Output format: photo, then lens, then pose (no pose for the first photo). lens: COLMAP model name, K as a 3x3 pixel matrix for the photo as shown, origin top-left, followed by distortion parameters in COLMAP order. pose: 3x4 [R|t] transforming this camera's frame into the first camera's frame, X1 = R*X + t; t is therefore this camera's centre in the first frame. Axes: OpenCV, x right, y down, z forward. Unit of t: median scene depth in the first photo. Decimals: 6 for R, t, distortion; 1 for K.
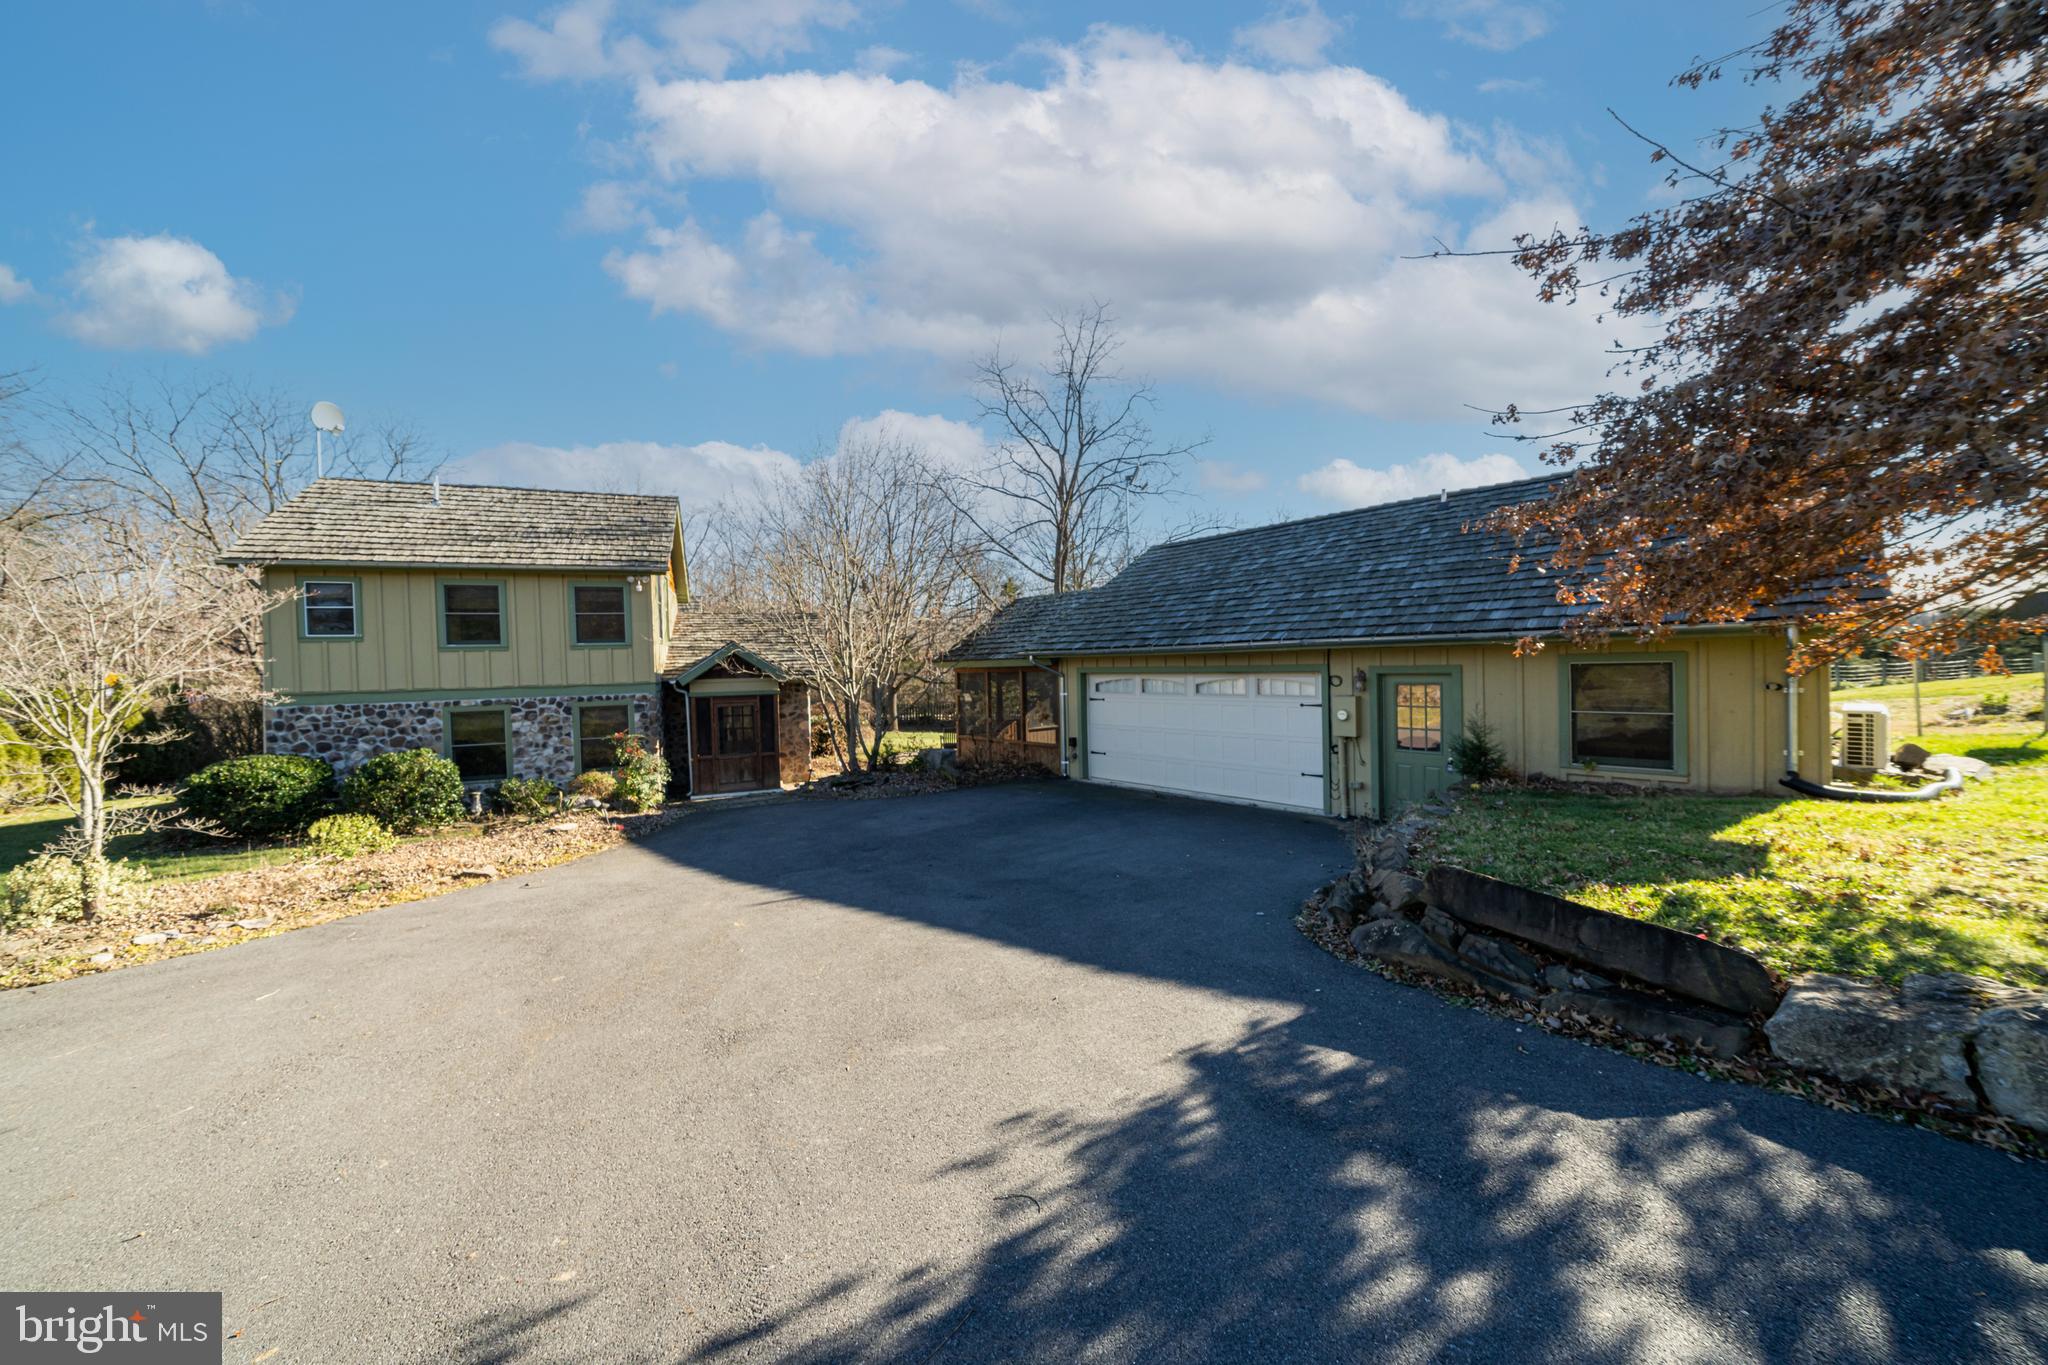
lens RADIAL K [[711.6, 0, 1025.2], [0, 711.6, 680.1], [0, 0, 1]] dist [-0.000262, -0.000050]
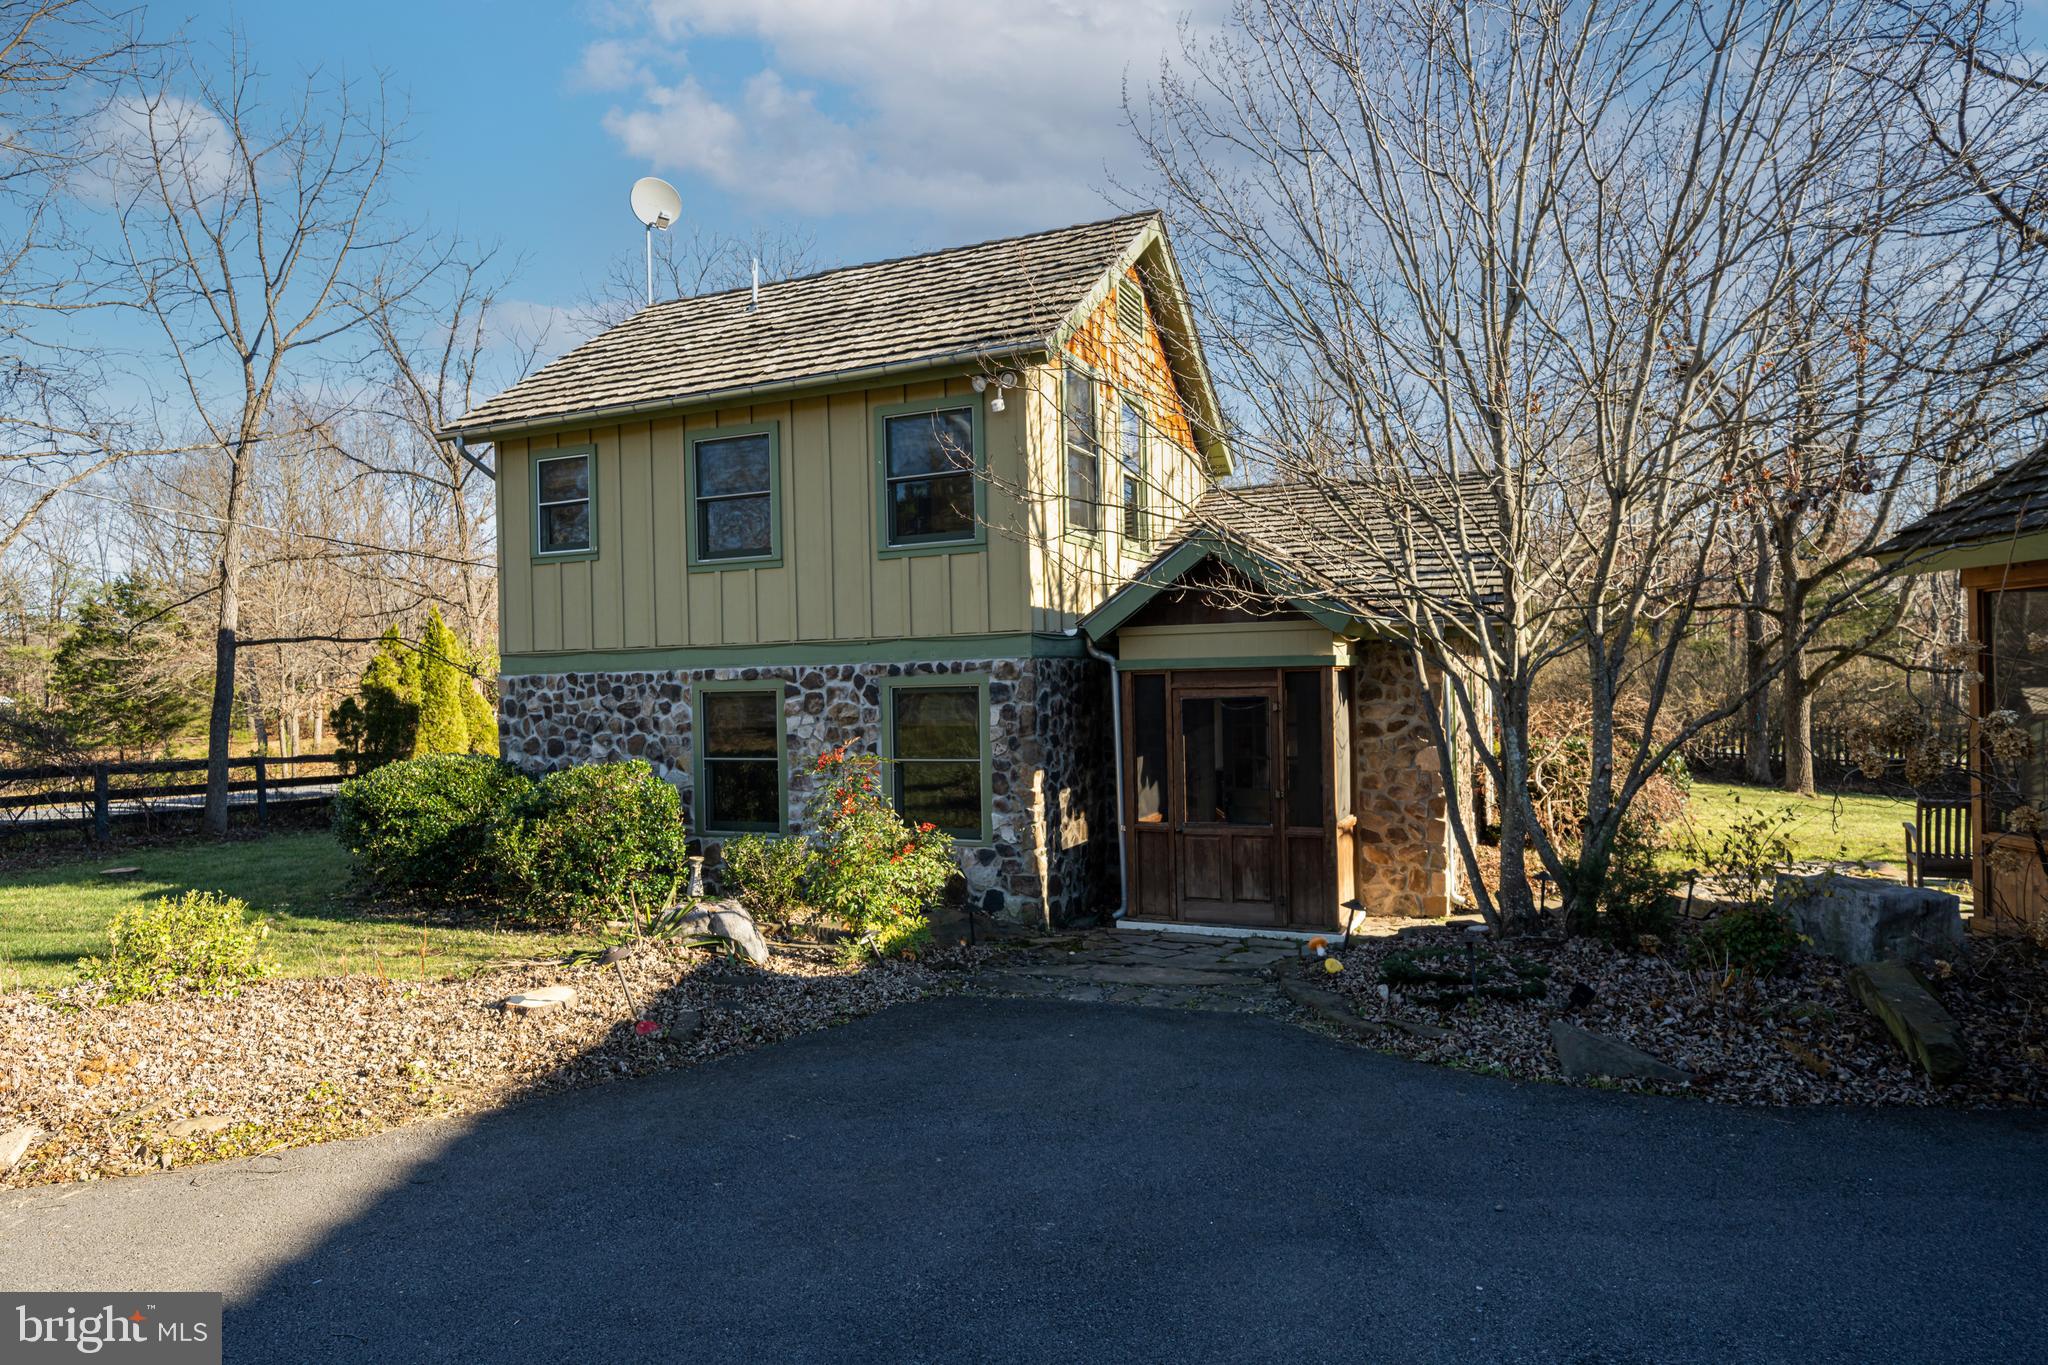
lens RADIAL K [[1191.4, 0, 1026.4], [0, 1191.4, 689.5], [0, 0, 1]] dist [-0.004477, -0.000364]
pose [[0.702520, 0.015923, -0.711486, -0.036328], [-0.009038, 0.999869, 0.013454, 0.028933], [0.711607, -0.003021, 0.702571, 0.549668]]
